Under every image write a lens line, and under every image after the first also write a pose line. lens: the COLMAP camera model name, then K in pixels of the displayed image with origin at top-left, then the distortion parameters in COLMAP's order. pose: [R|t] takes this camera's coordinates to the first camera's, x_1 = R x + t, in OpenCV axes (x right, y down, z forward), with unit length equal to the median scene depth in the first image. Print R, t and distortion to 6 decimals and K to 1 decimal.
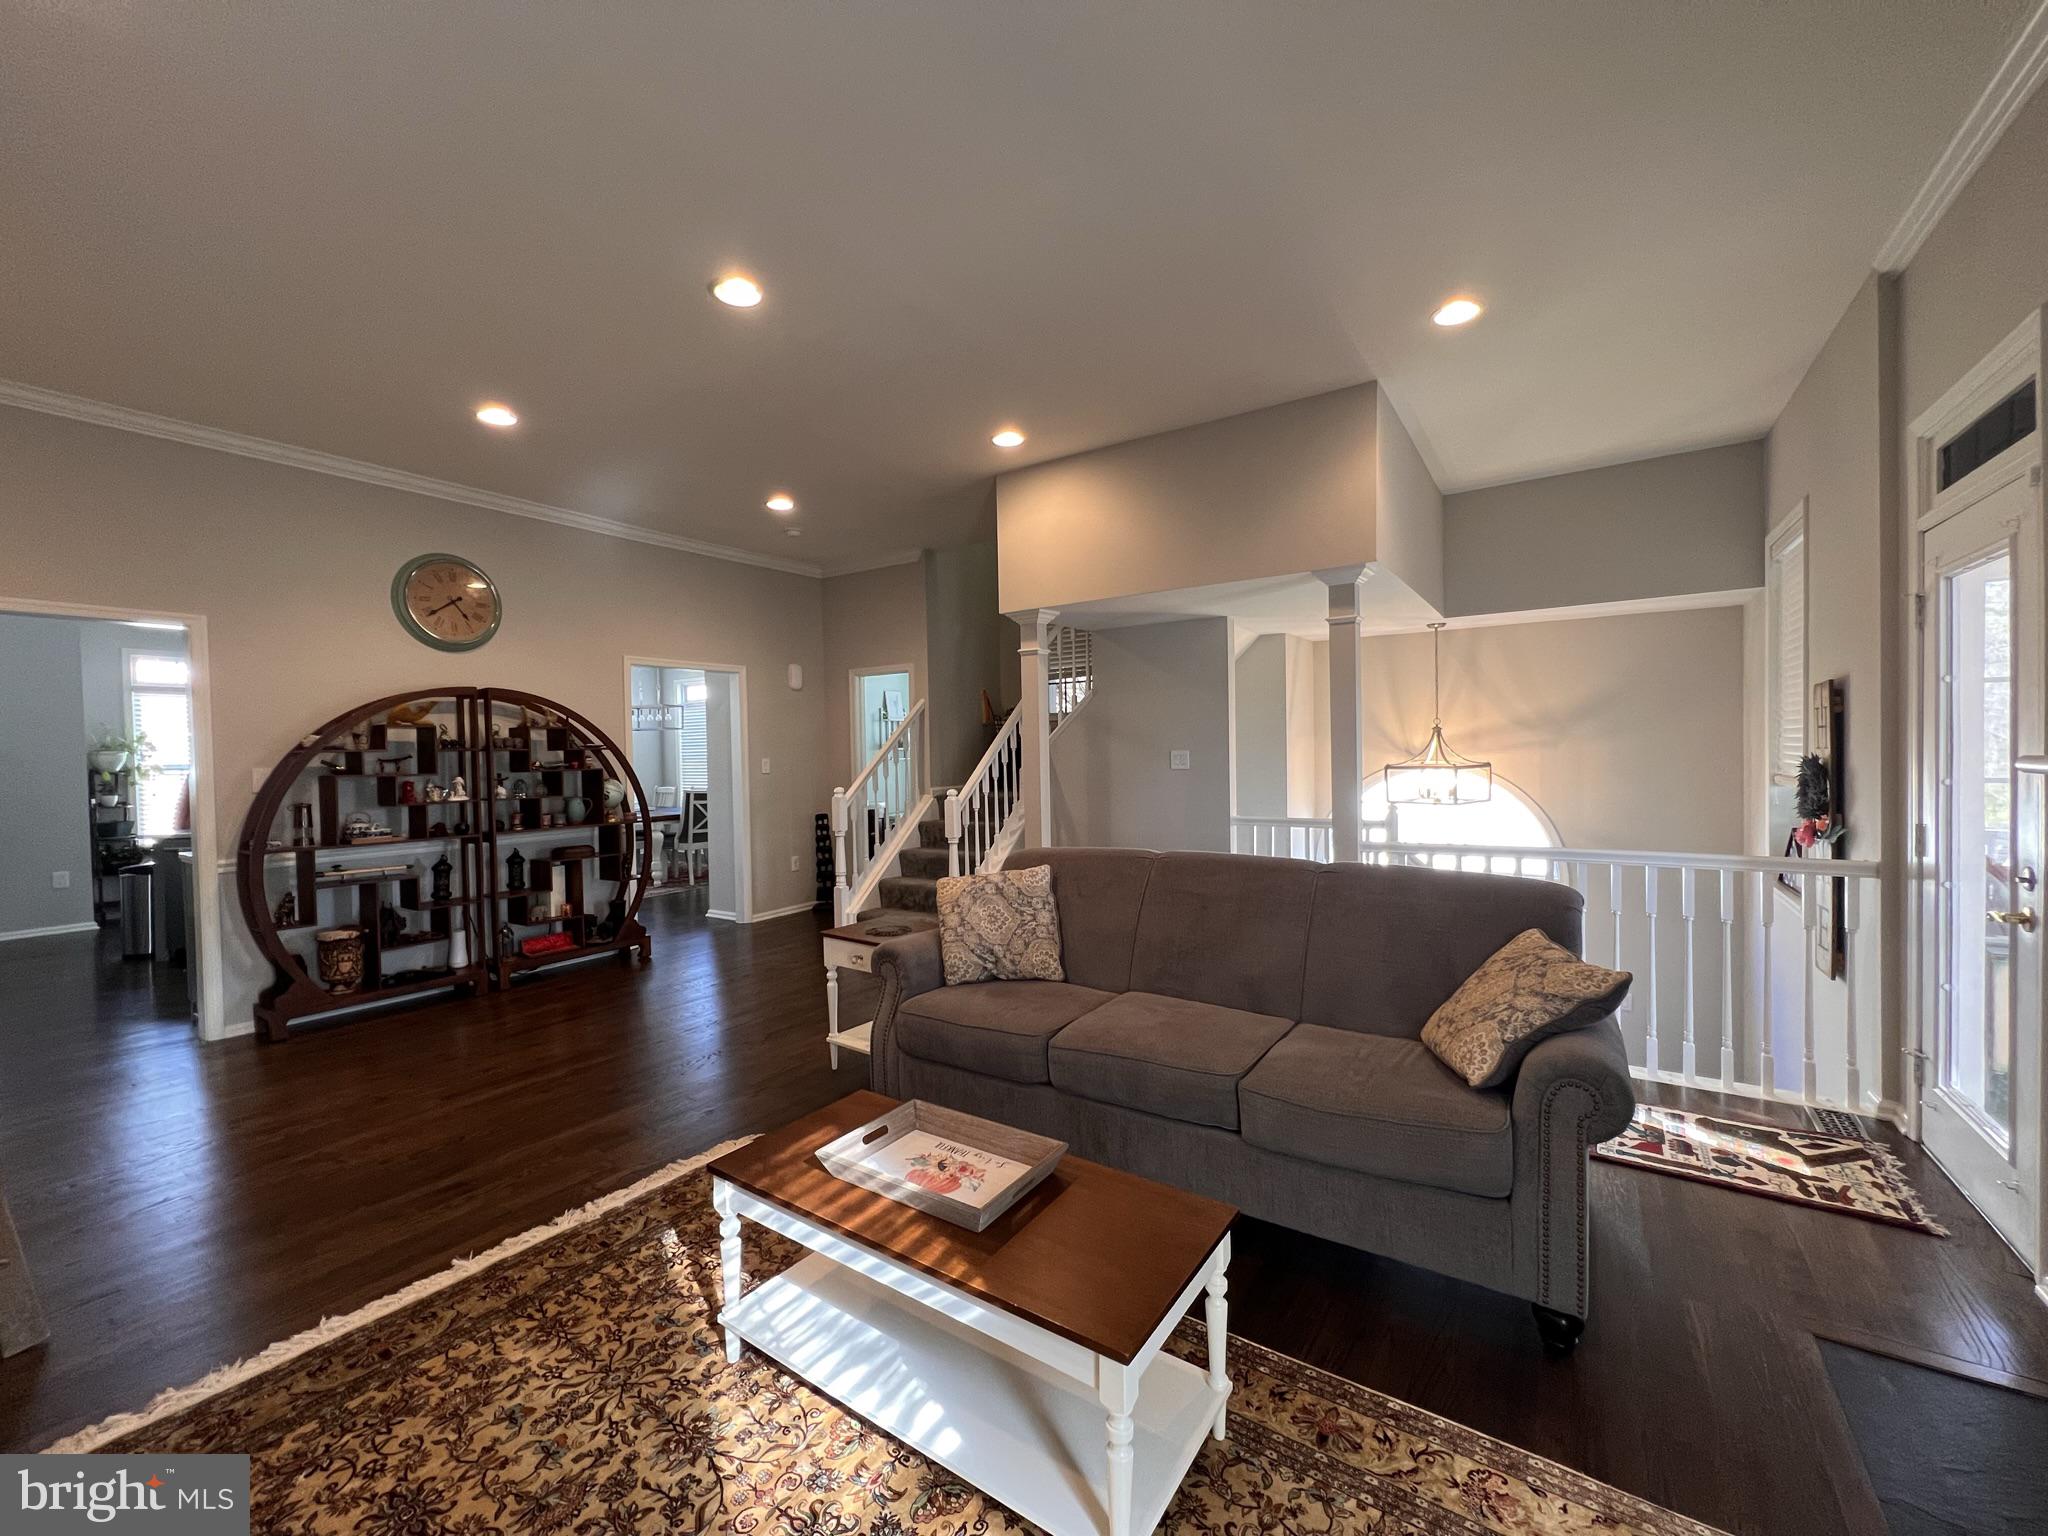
lens RADIAL K [[828.9, 0, 1022.0], [0, 828.9, 762.5], [0, 0, 1]] dist [0.000157, 0.000531]
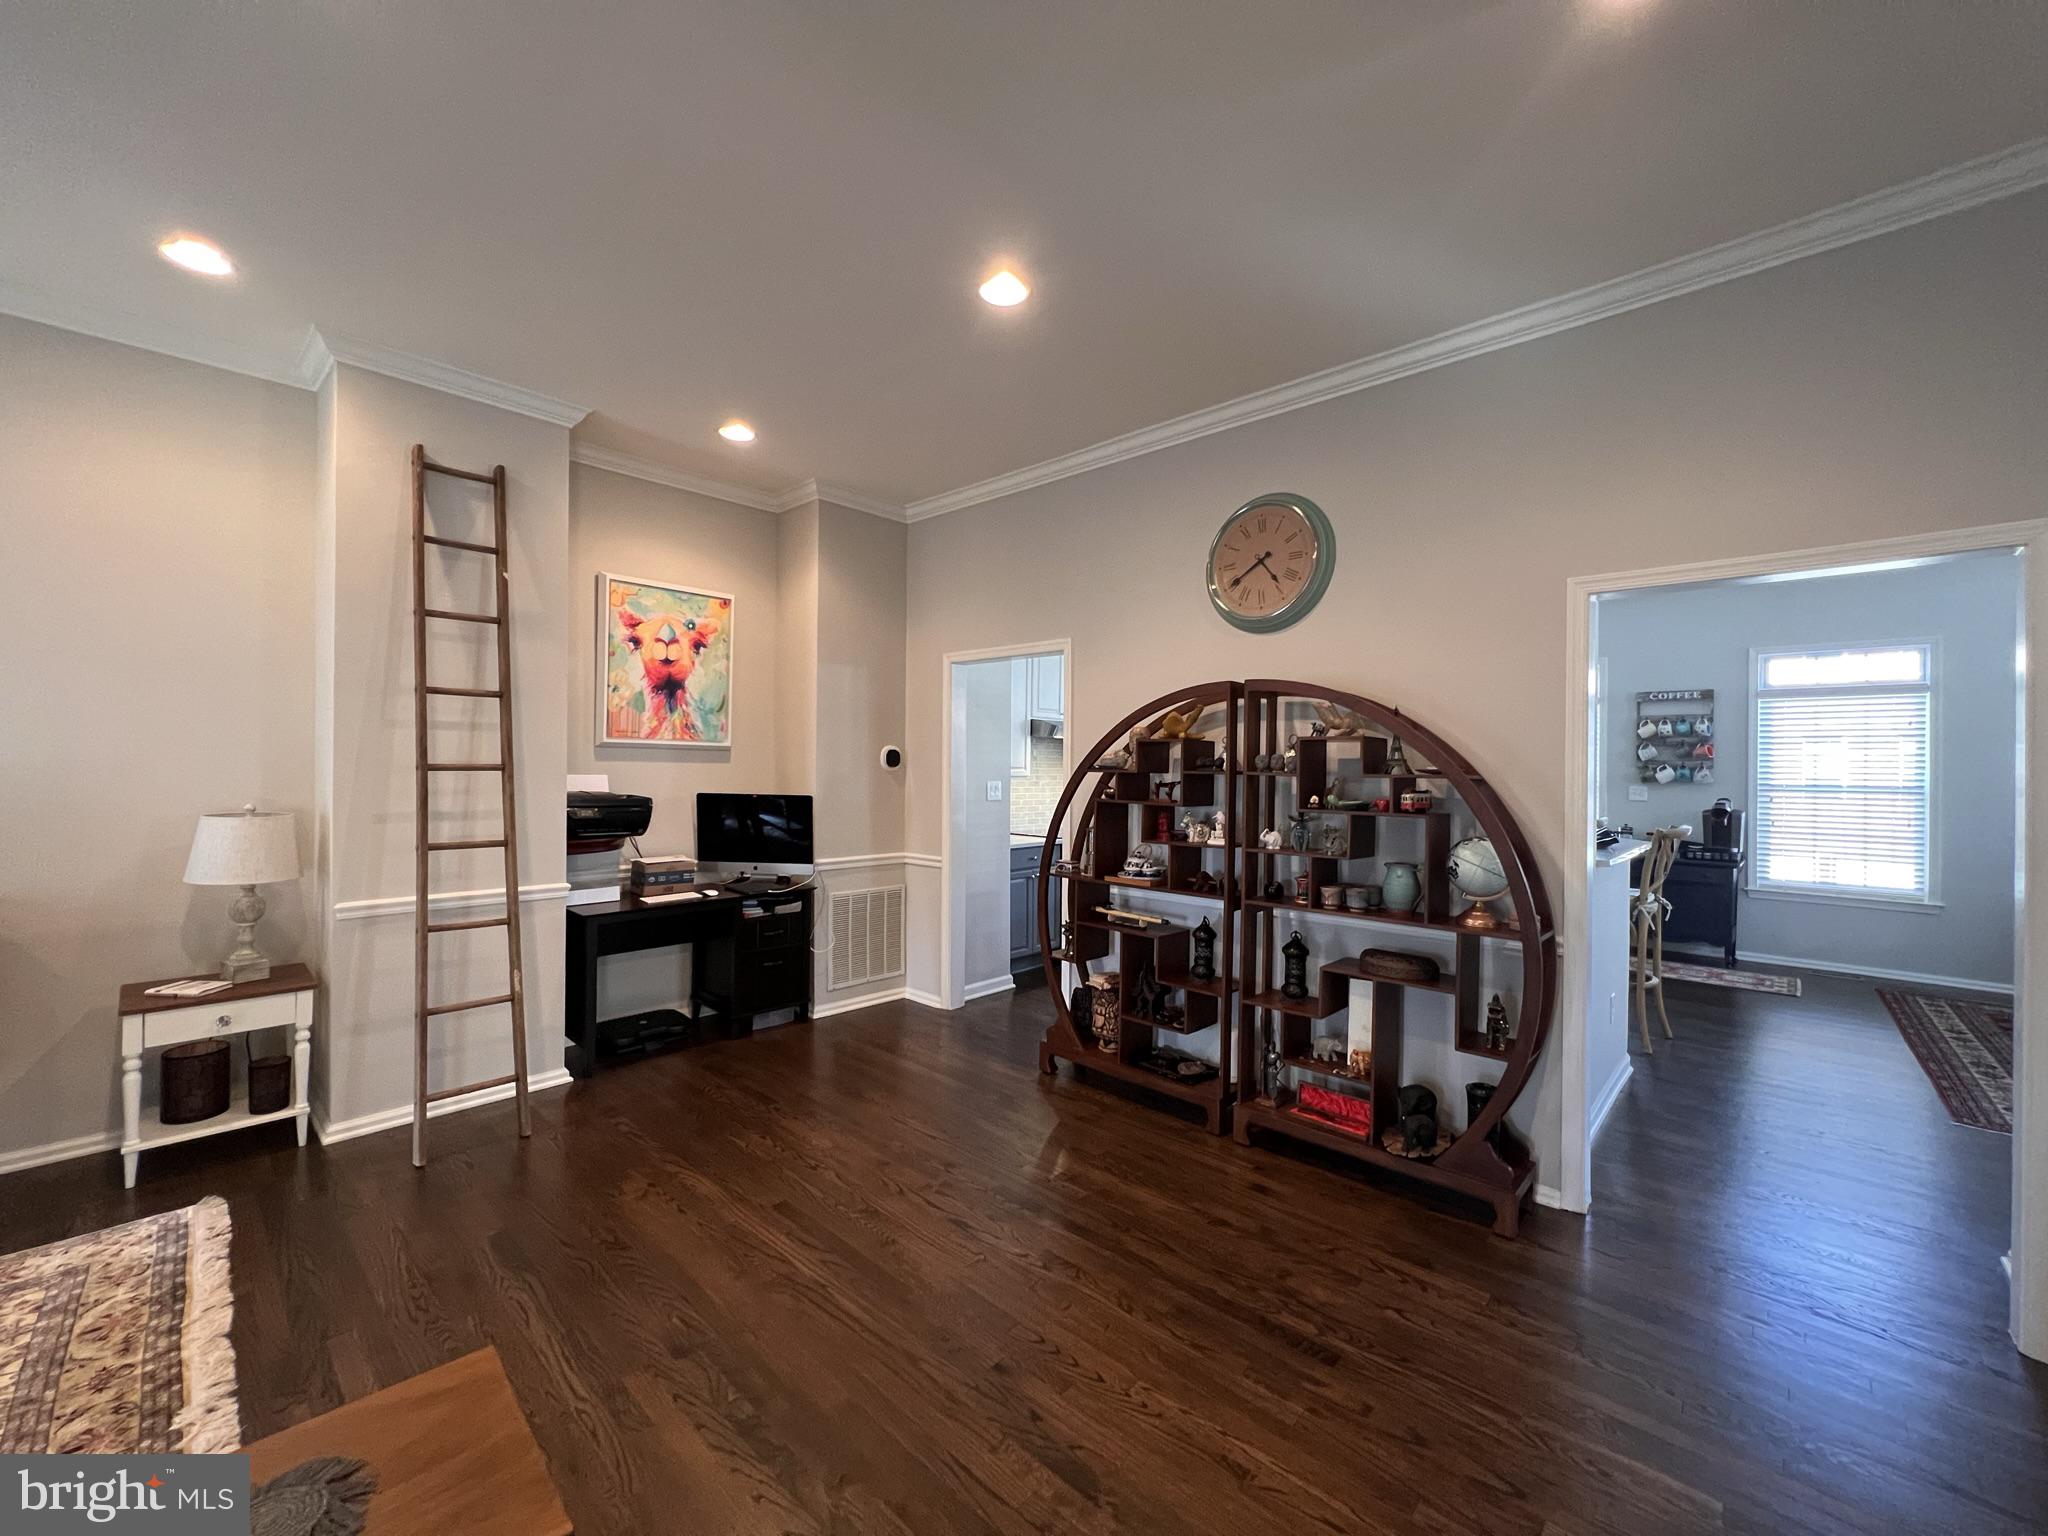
lens RADIAL K [[828.9, 0, 1022.0], [0, 828.9, 762.5], [0, 0, 1]] dist [0.000157, 0.000531]
pose [[-0.160026, 0.008622, -0.987075, 0.037007], [-0.026186, 0.999573, 0.012976, -0.027660], [0.986765, 0.027924, -0.159732, 0.916417]]
